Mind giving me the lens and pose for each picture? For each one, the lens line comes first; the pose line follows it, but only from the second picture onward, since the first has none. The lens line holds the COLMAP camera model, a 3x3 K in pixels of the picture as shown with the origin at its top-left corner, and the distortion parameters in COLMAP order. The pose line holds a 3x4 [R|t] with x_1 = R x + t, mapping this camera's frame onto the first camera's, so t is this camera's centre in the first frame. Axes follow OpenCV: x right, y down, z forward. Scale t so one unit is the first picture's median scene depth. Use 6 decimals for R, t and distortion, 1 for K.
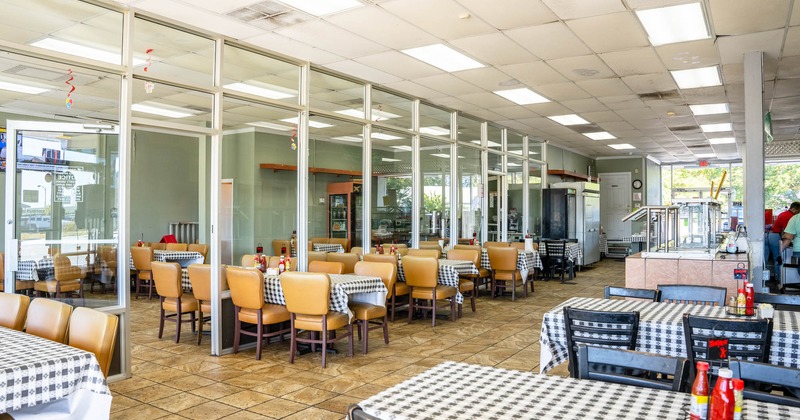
lens RADIAL K [[562.0, 0, 400.0], [0, 562.0, 210.0], [0, 0, 1]] dist [-0.145406, 0.062433]
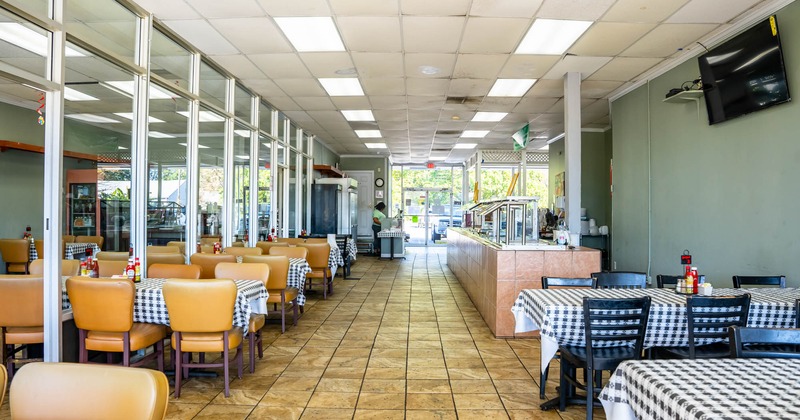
lens RADIAL K [[562.0, 0, 400.0], [0, 562.0, 210.0], [0, 0, 1]] dist [-0.145406, 0.062433]
pose [[0.850054, 0.009458, 0.526611, -0.293756], [-0.012670, 0.999917, 0.002493, 0.008133], [-0.526543, -0.008791, 0.850103, 0.171904]]
